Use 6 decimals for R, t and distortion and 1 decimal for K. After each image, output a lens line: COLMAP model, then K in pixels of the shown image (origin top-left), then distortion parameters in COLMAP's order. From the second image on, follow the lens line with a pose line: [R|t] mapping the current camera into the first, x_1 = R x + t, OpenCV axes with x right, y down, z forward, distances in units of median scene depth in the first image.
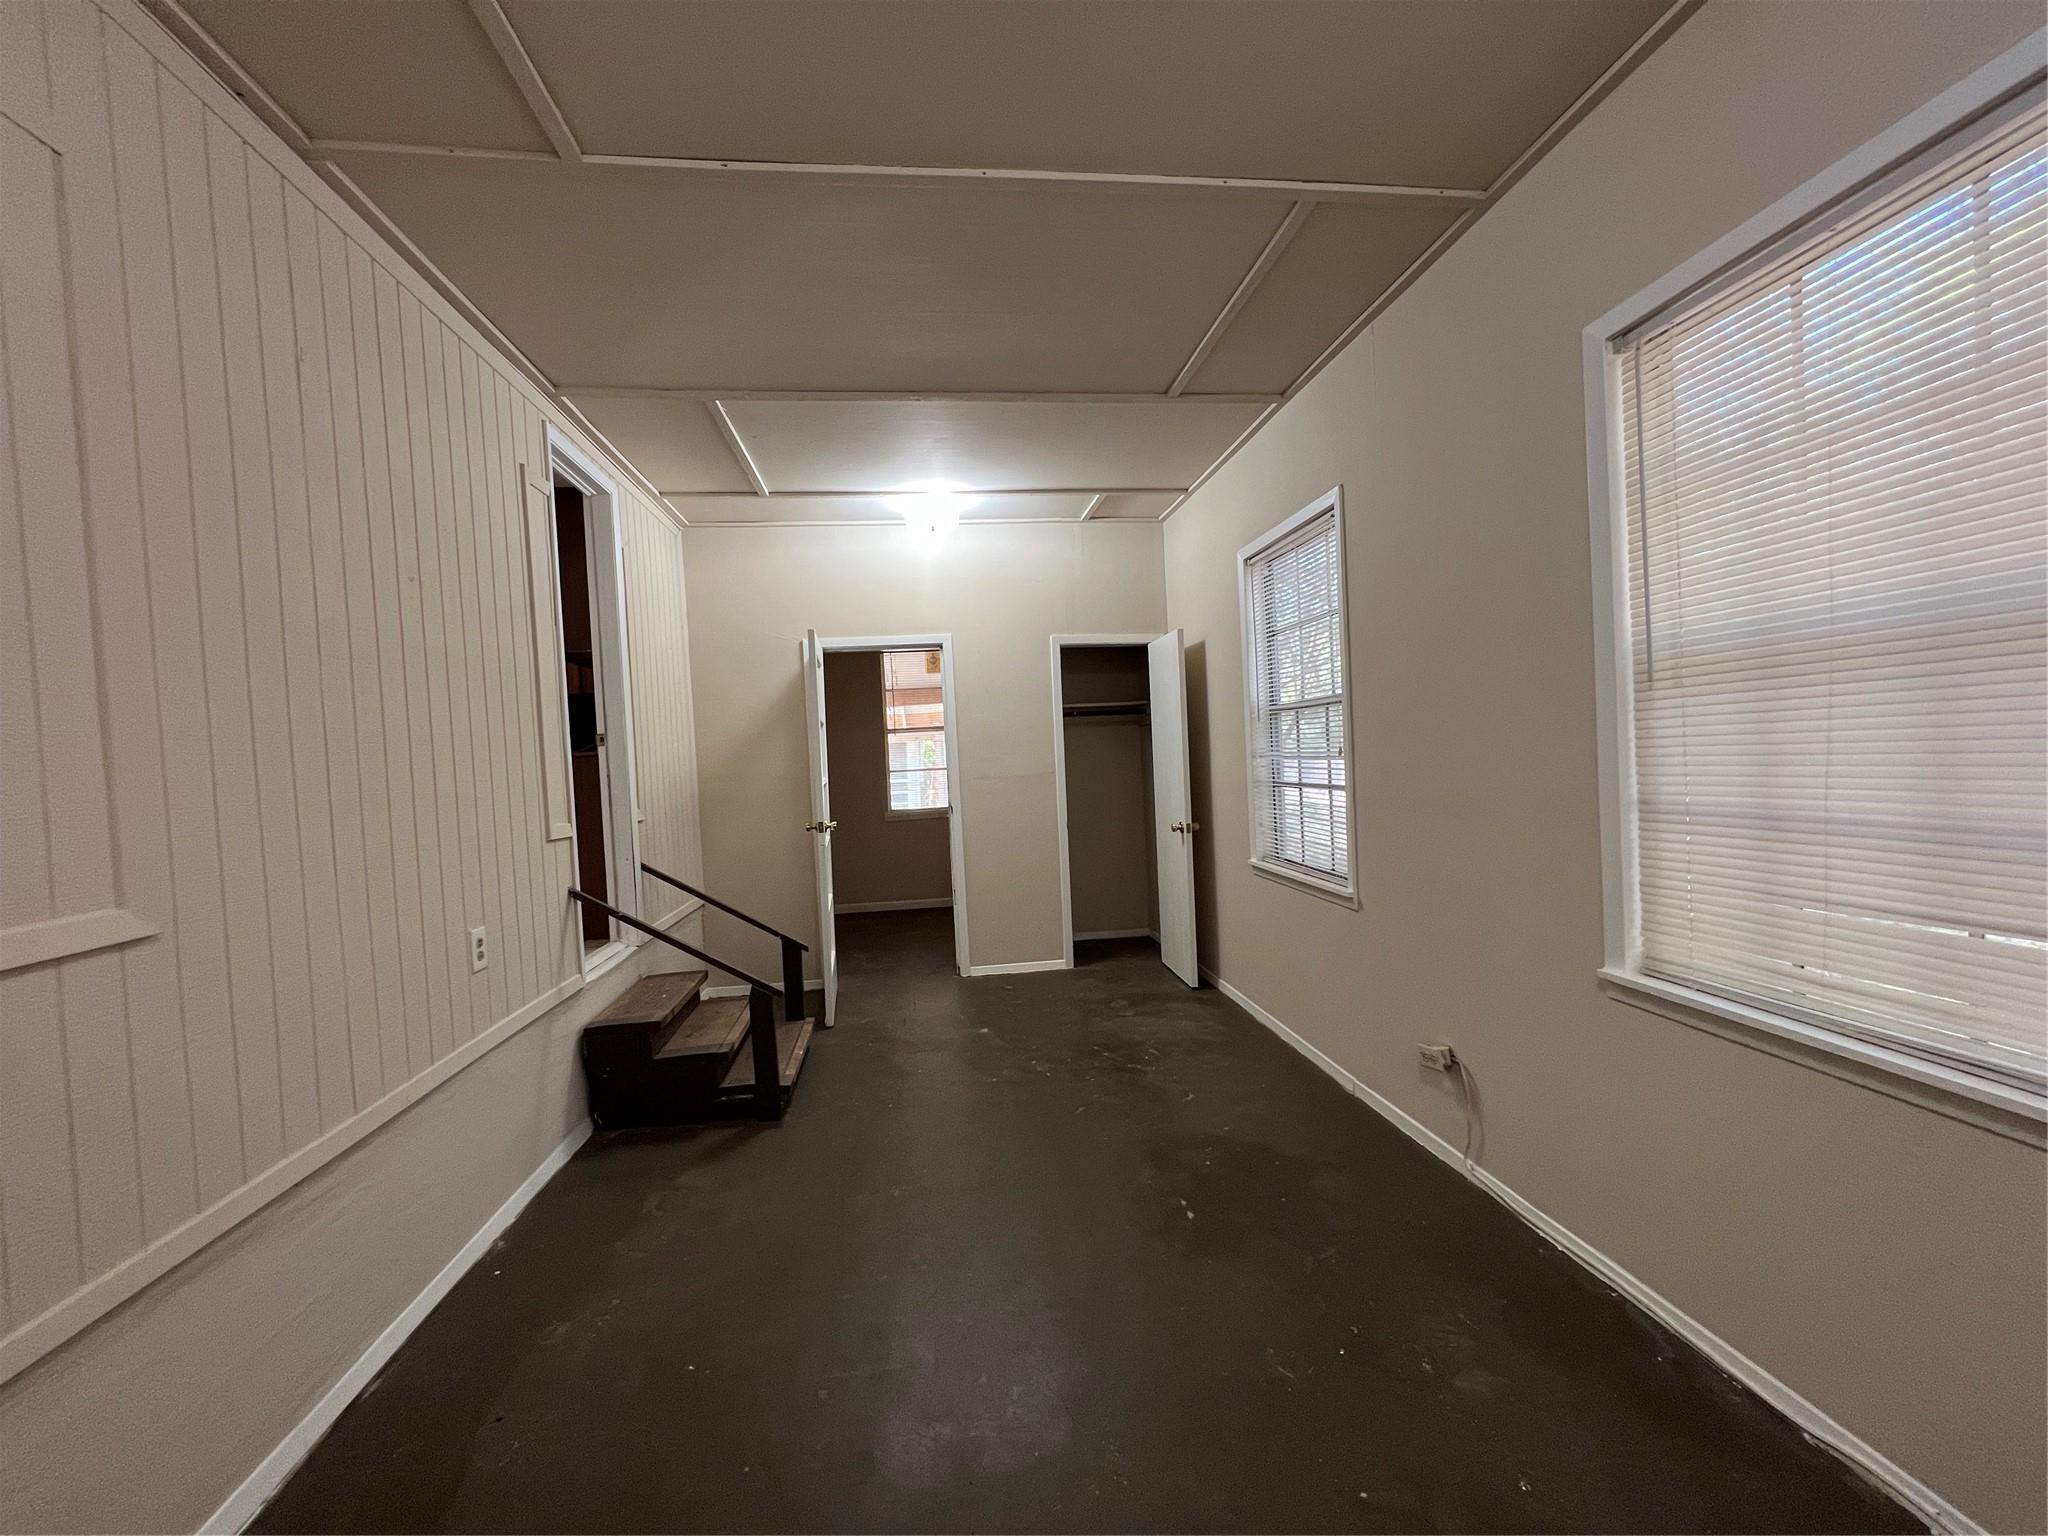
lens RADIAL K [[827.2, 0, 1028.4], [0, 827.2, 770.0], [0, 0, 1]] dist [-0.002458, 0.000856]
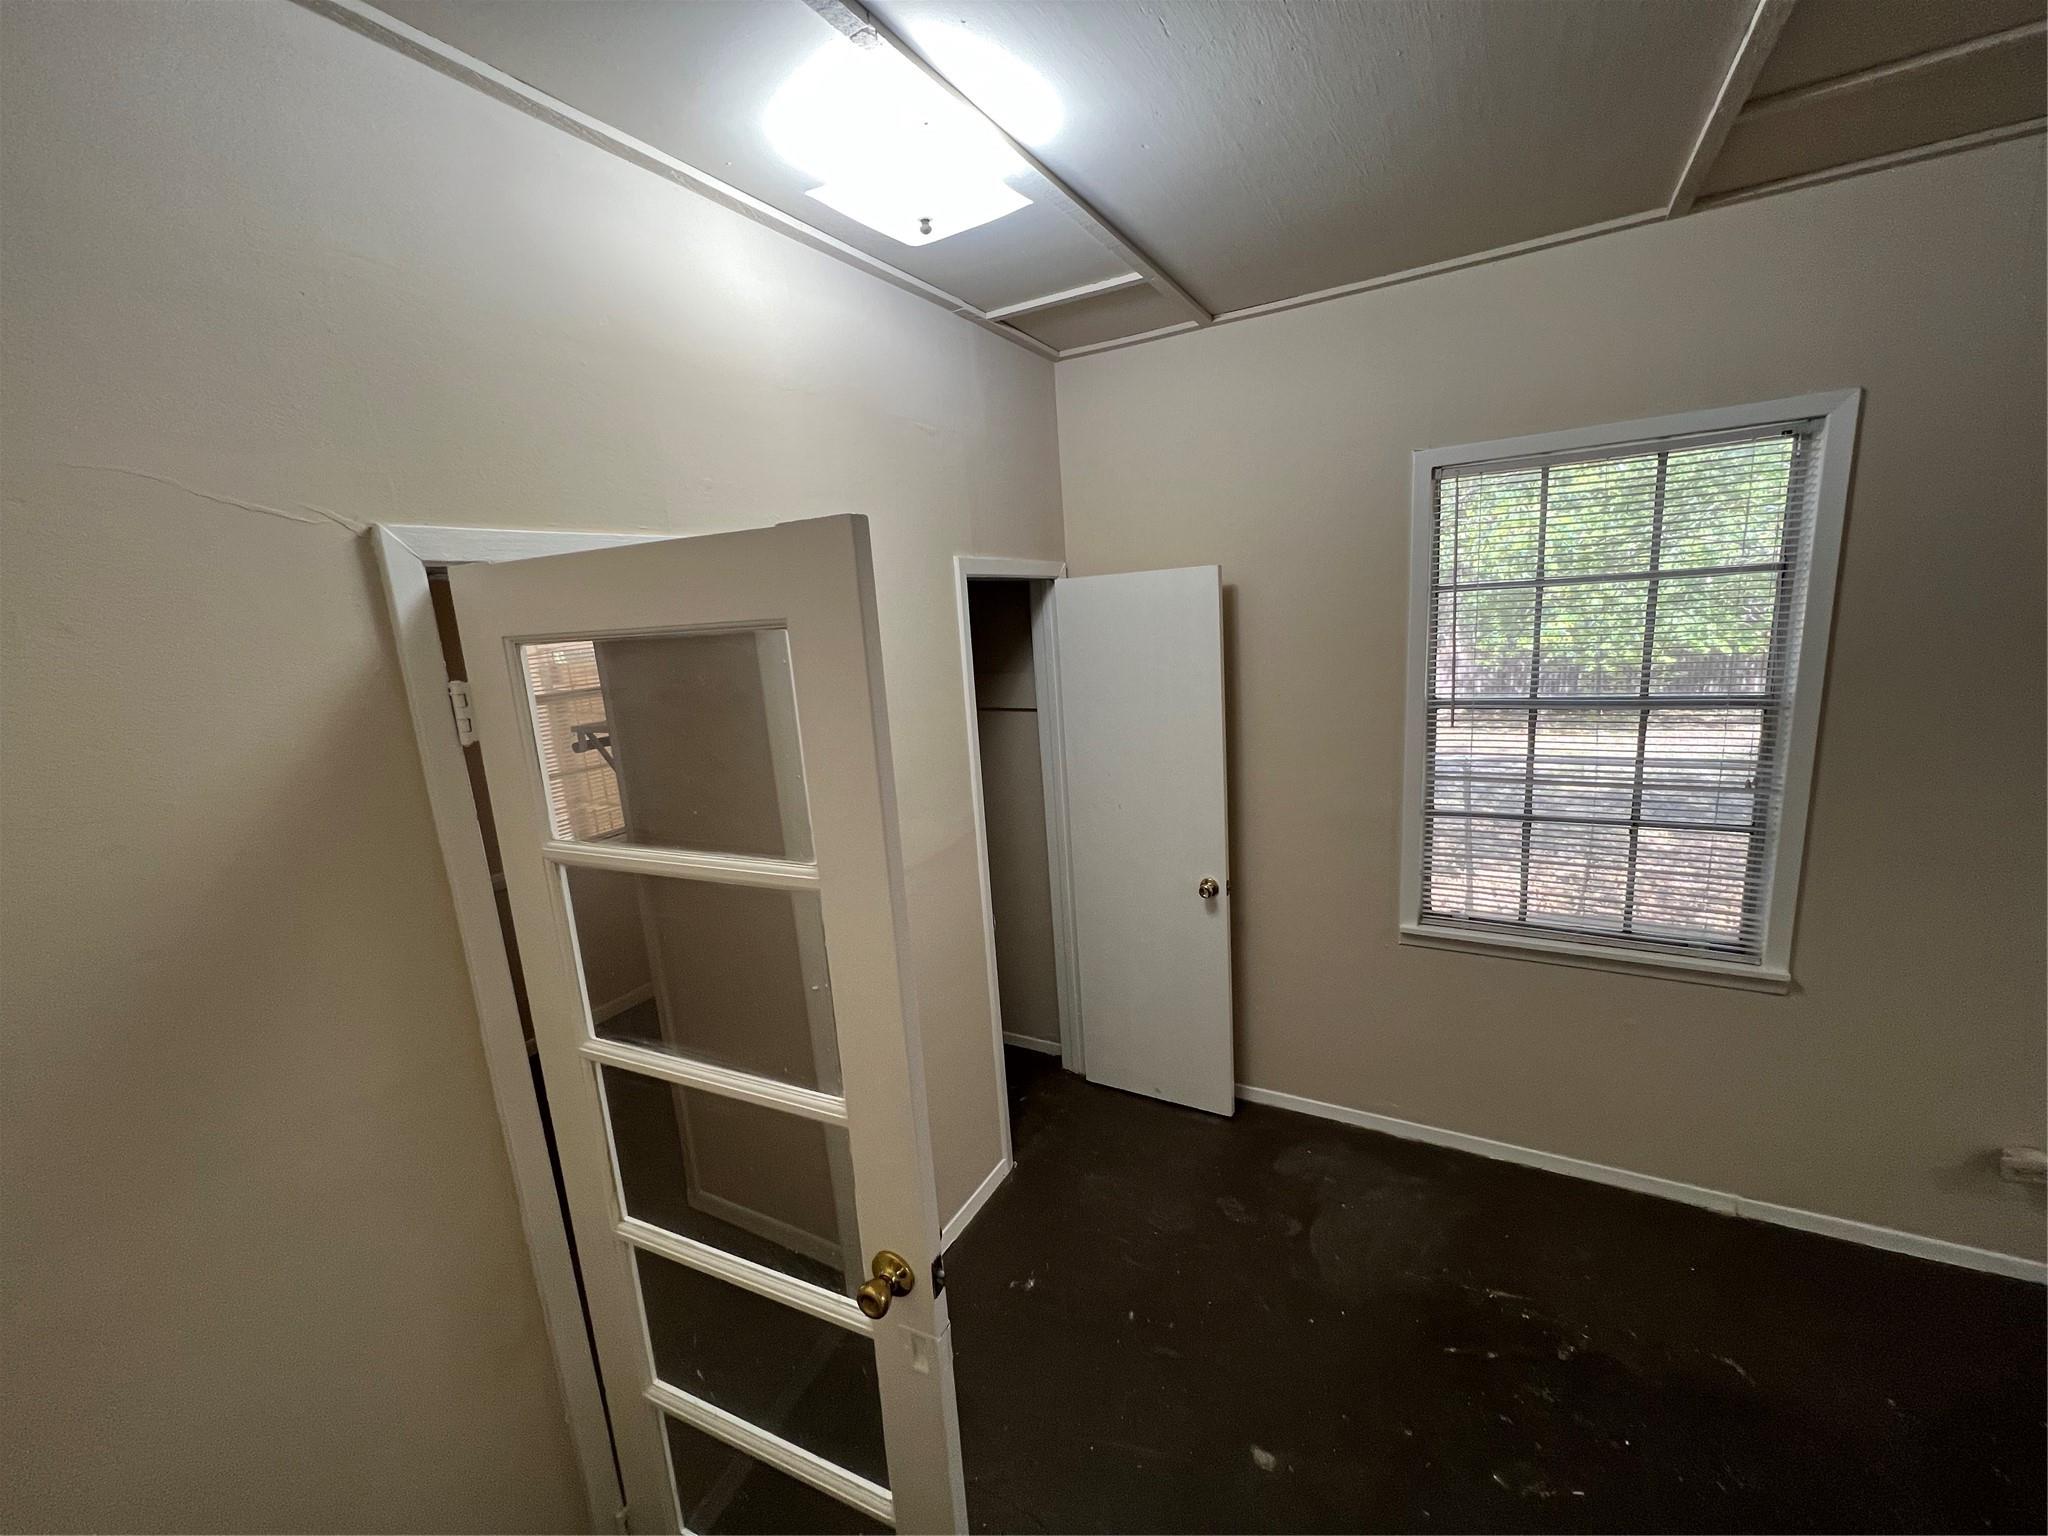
lens RADIAL K [[827.2, 0, 1028.4], [0, 827.2, 770.0], [0, 0, 1]] dist [-0.002458, 0.000856]
pose [[0.601398, -0.154968, 0.783776, -0.558281], [0.059099, 0.986950, 0.149792, -0.179152], [-0.796761, -0.043764, 0.602708, 1.092587]]
